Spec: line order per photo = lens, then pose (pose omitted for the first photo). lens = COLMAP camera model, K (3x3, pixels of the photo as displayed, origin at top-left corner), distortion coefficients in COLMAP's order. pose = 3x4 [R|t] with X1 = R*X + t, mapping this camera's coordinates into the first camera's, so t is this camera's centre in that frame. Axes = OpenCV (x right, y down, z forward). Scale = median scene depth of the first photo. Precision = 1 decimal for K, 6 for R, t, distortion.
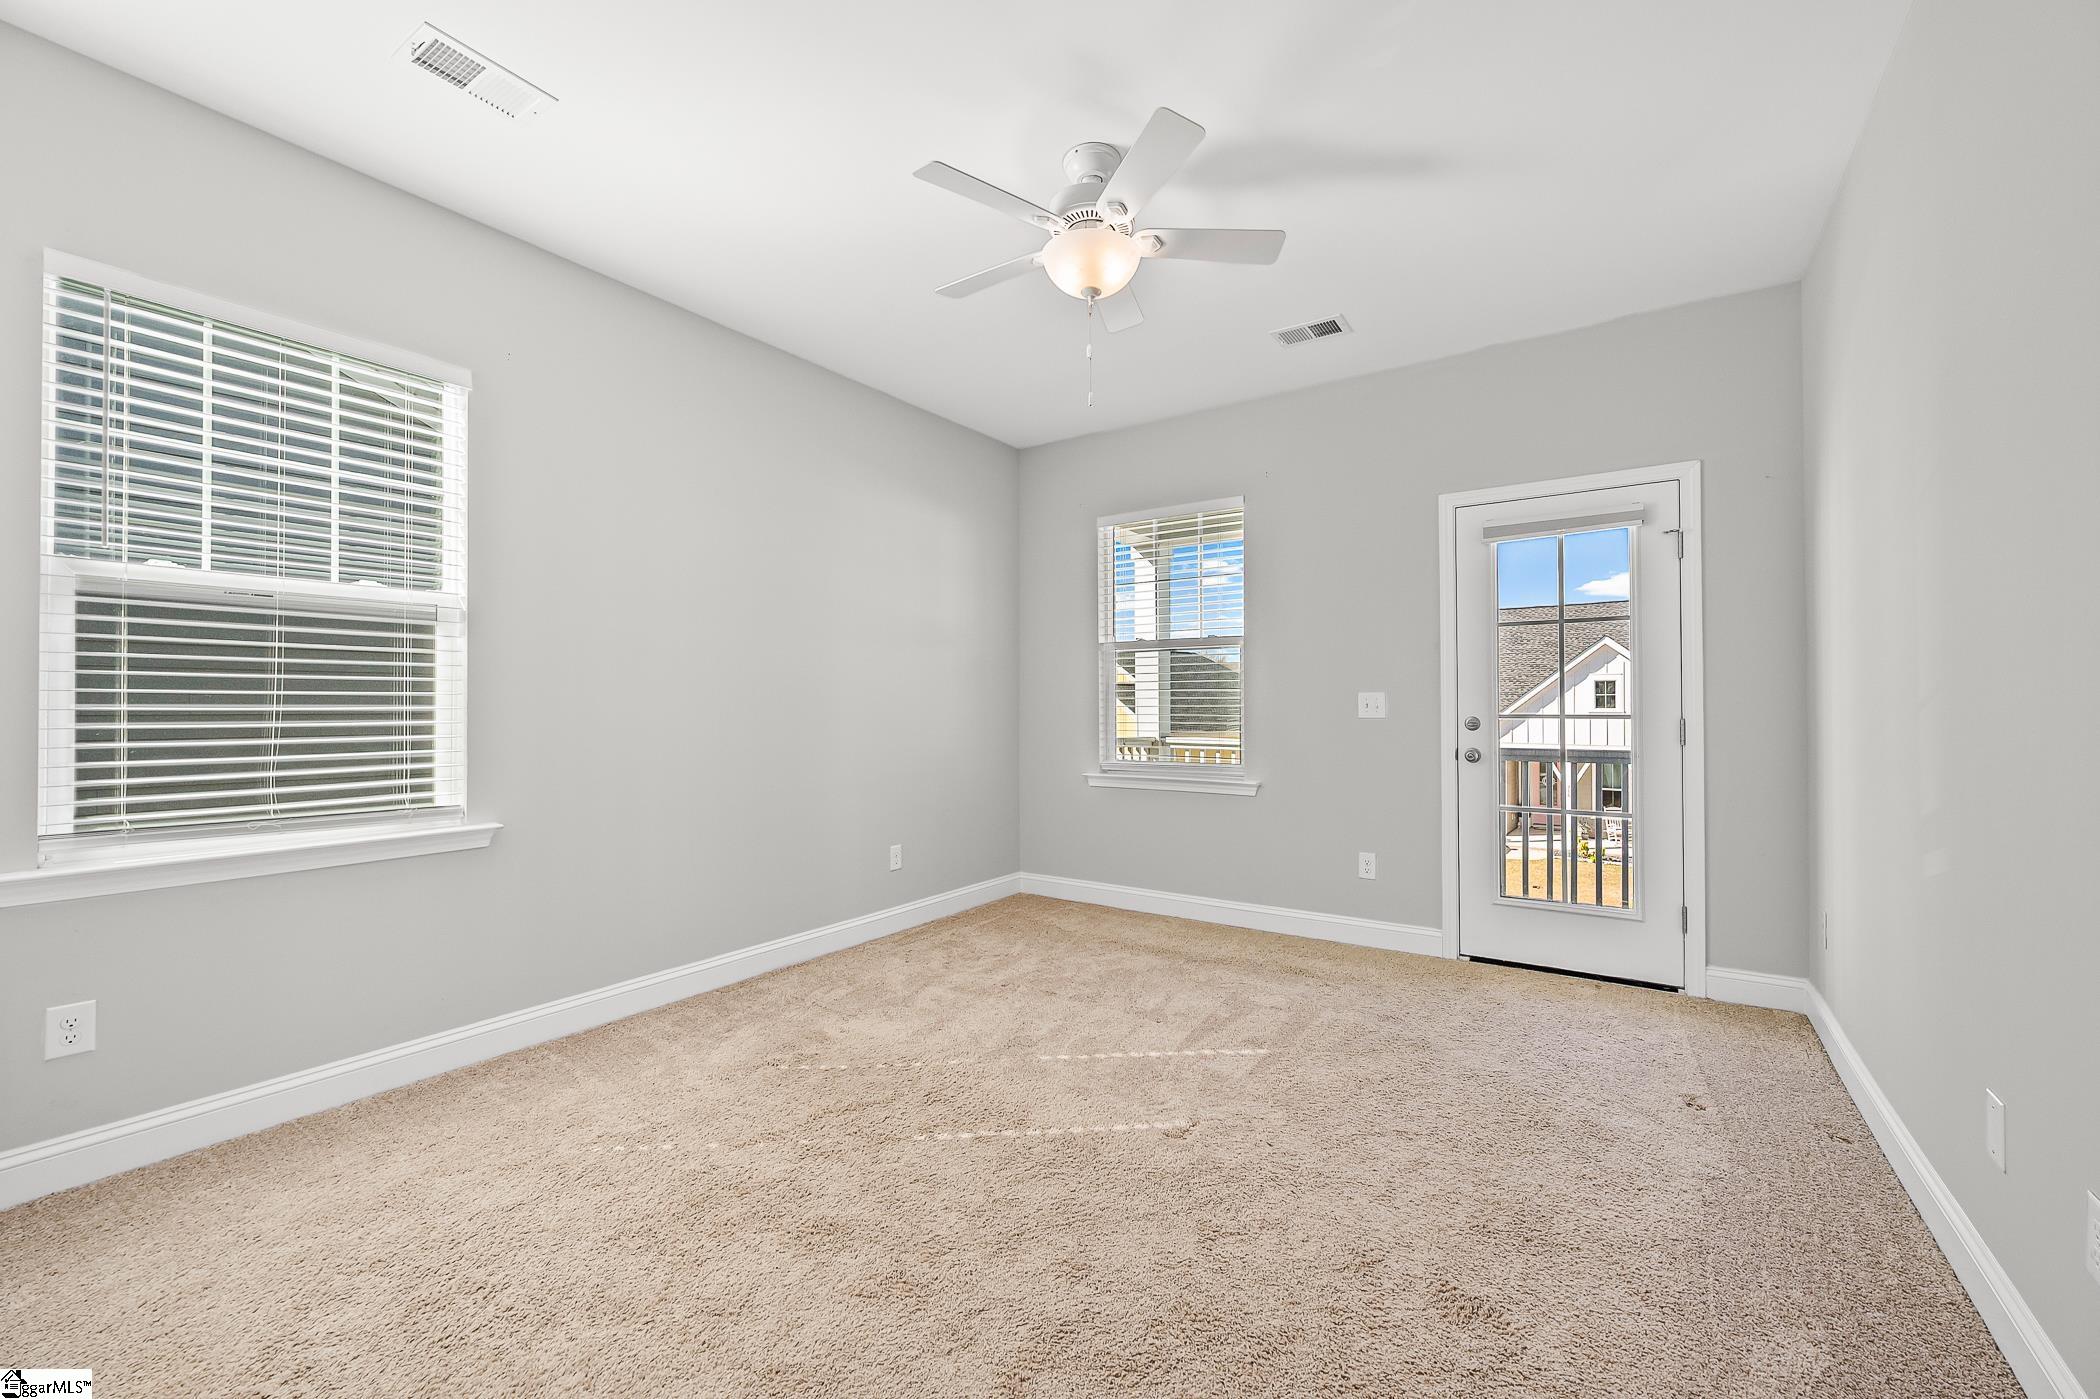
lens RADIAL K [[837.3, 0, 1050.8], [0, 837.3, 700.1], [0, 0, 1]] dist [0.002336, -0.001260]
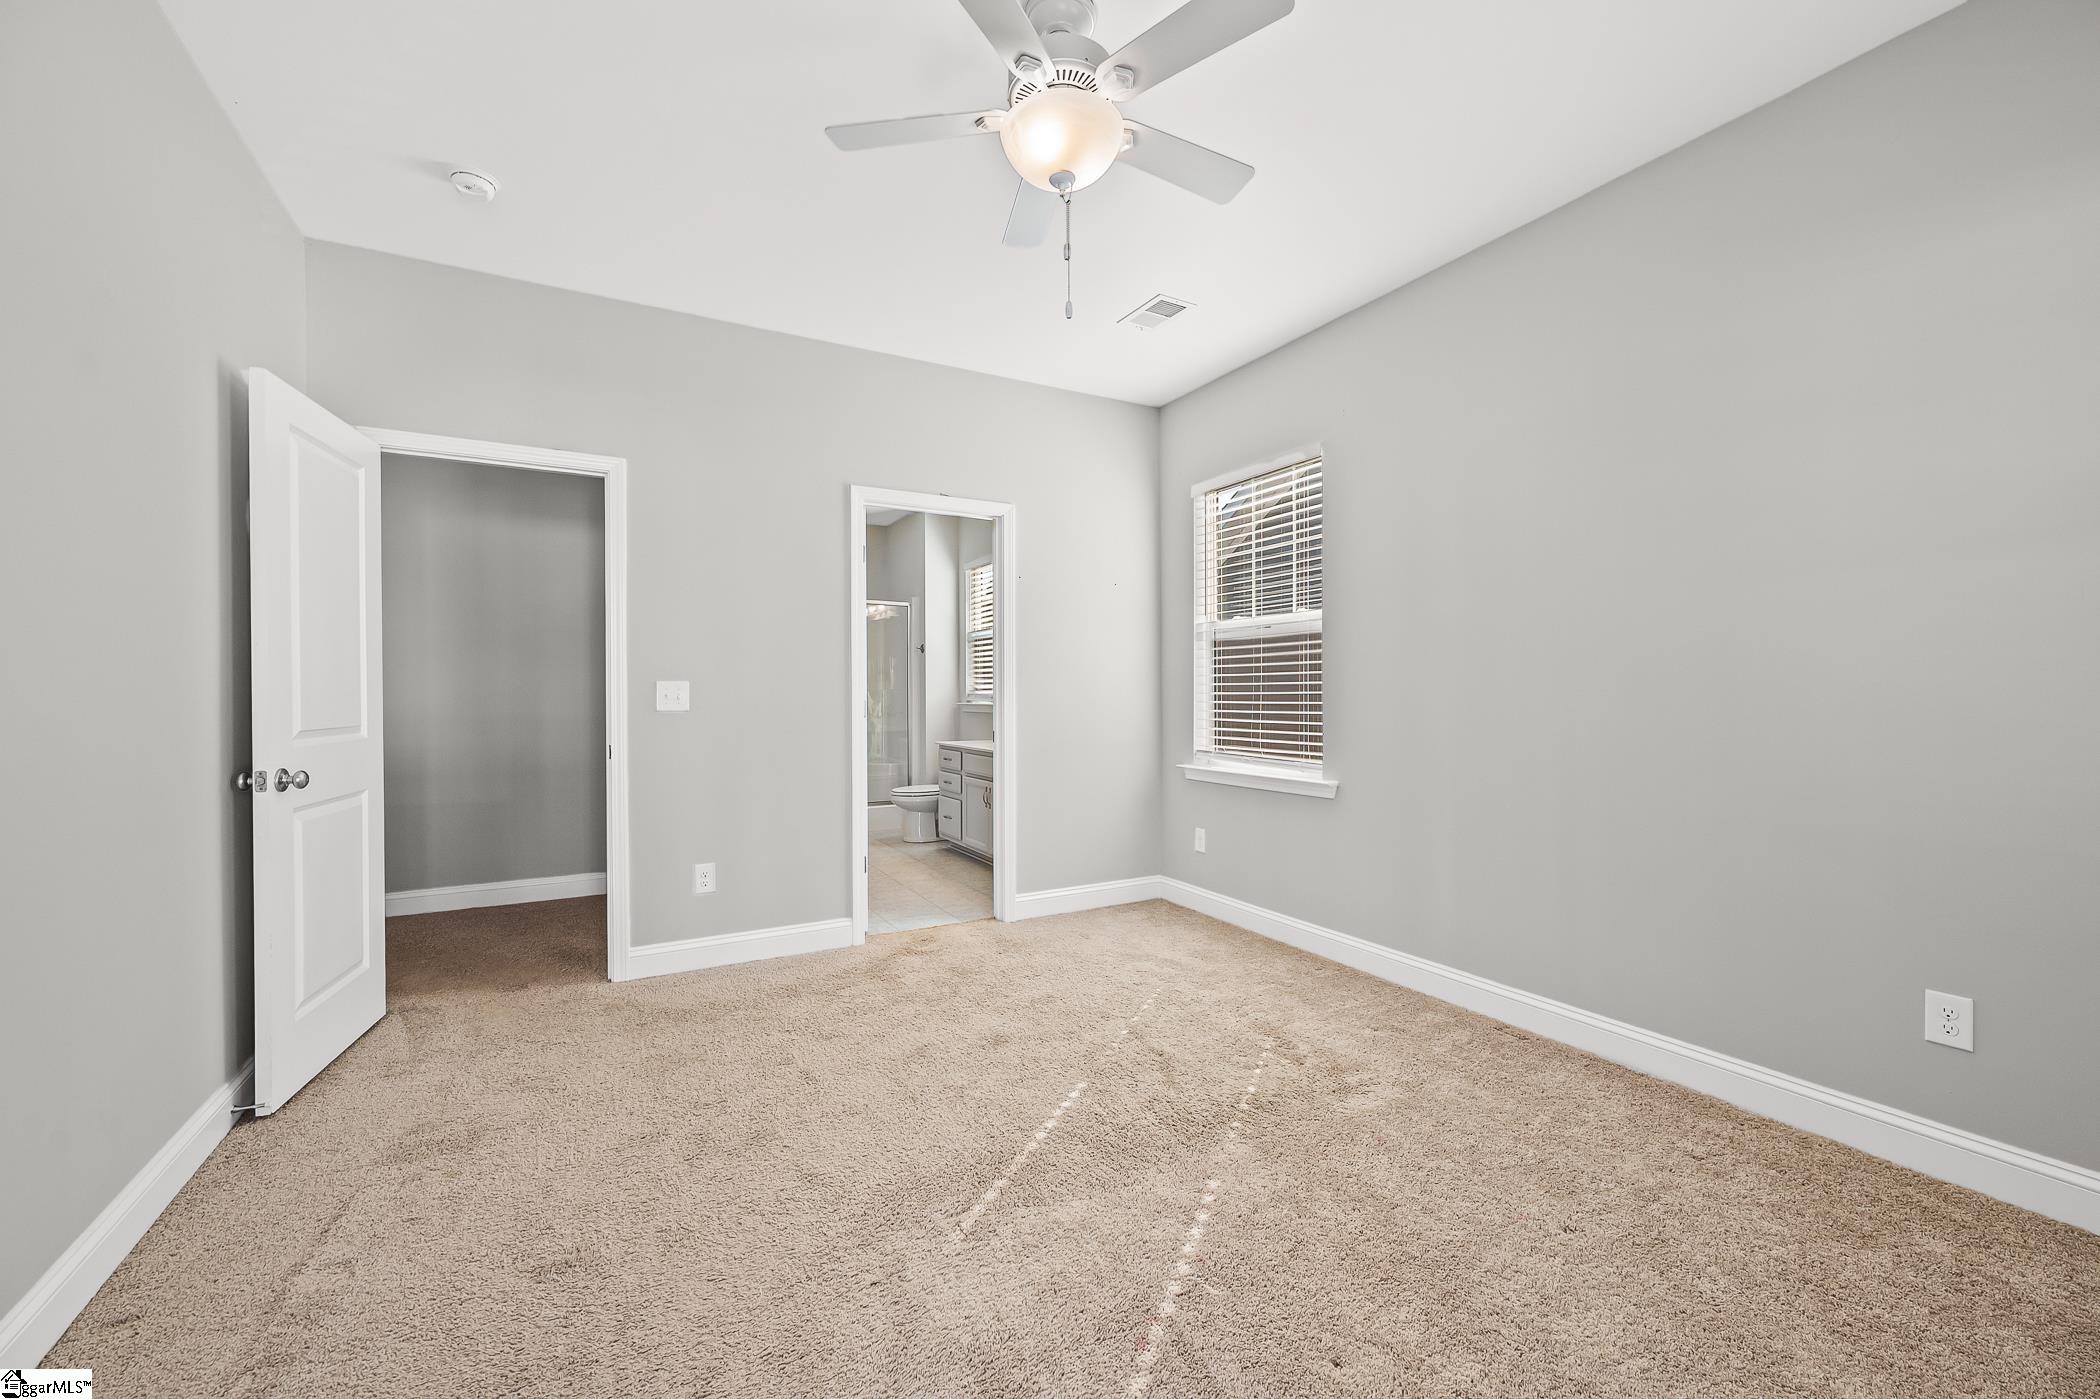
lens RADIAL K [[837.3, 0, 1051.4], [0, 837.3, 696.9], [0, 0, 1]] dist [0.002336, -0.001260]
pose [[-0.446876, 0.008268, -0.894558, 0.829516], [0.008804, 0.999950, 0.004844, 0.006101], [0.894553, -0.005711, -0.446926, 1.432791]]
